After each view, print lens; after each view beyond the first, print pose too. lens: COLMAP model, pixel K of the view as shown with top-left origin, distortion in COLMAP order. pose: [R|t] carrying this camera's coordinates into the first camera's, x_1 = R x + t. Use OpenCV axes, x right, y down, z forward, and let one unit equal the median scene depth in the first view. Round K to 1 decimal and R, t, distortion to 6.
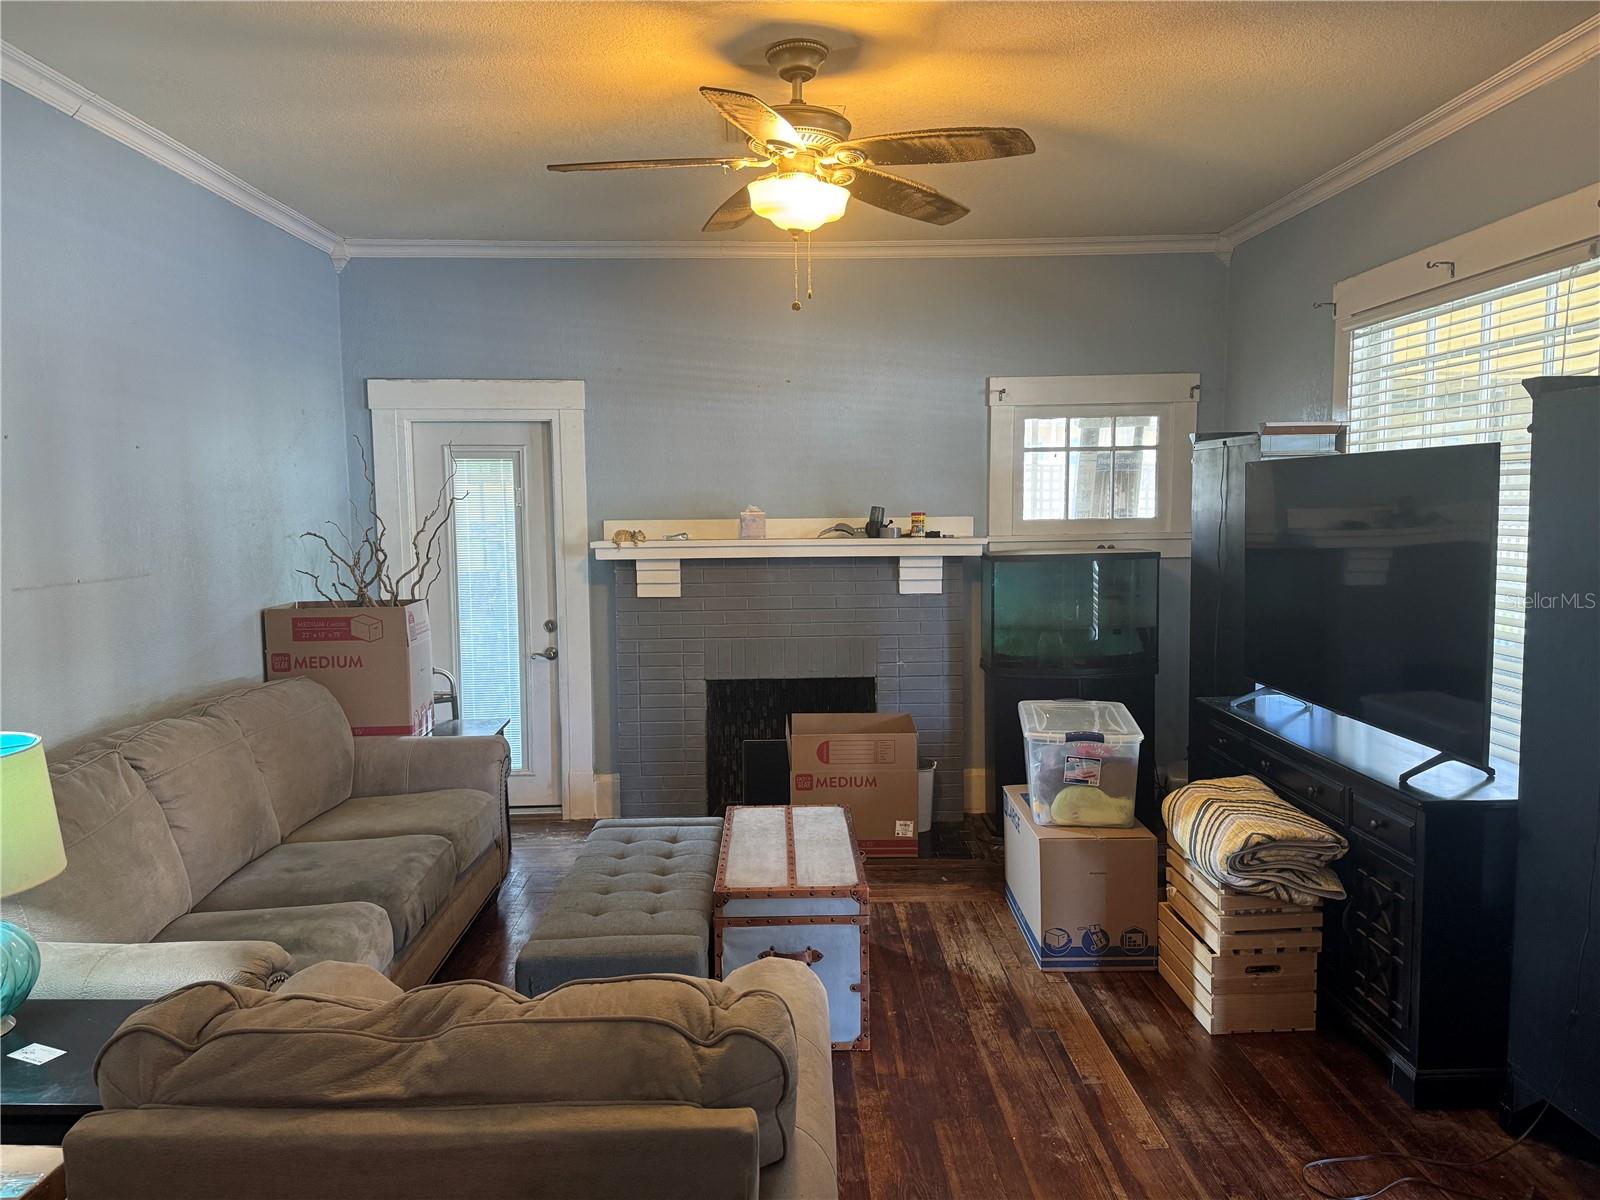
lens RADIAL K [[1134.2, 0, 808.6], [0, 1134.2, 607.9], [0, 0, 1]] dist [0.066218, -0.075656]
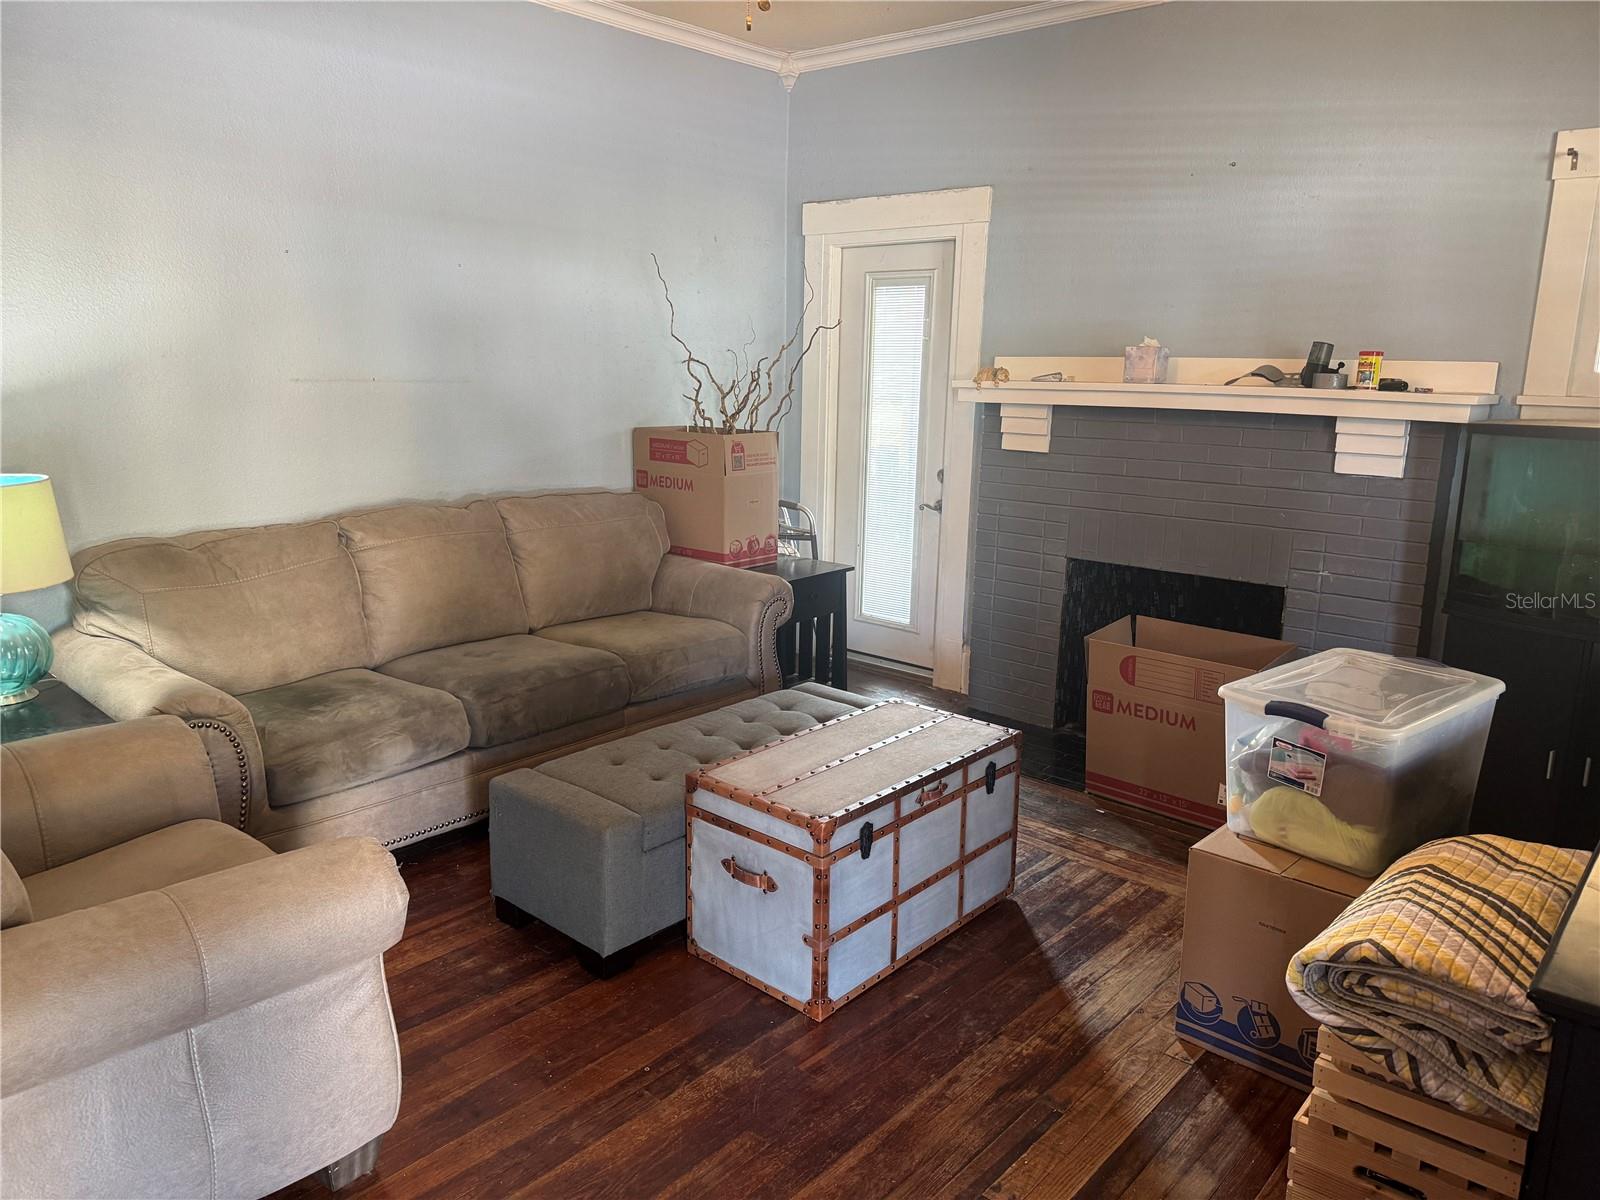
lens RADIAL K [[1134.2, 0, 789.5], [0, 1134.2, 607.6], [0, 0, 1]] dist [0.066218, -0.075656]
pose [[0.723450, 0.171053, -0.668850, 0.325598], [-0.091606, 0.984037, 0.152575, -0.007835], [0.684272, -0.049109, 0.727572, 0.269014]]
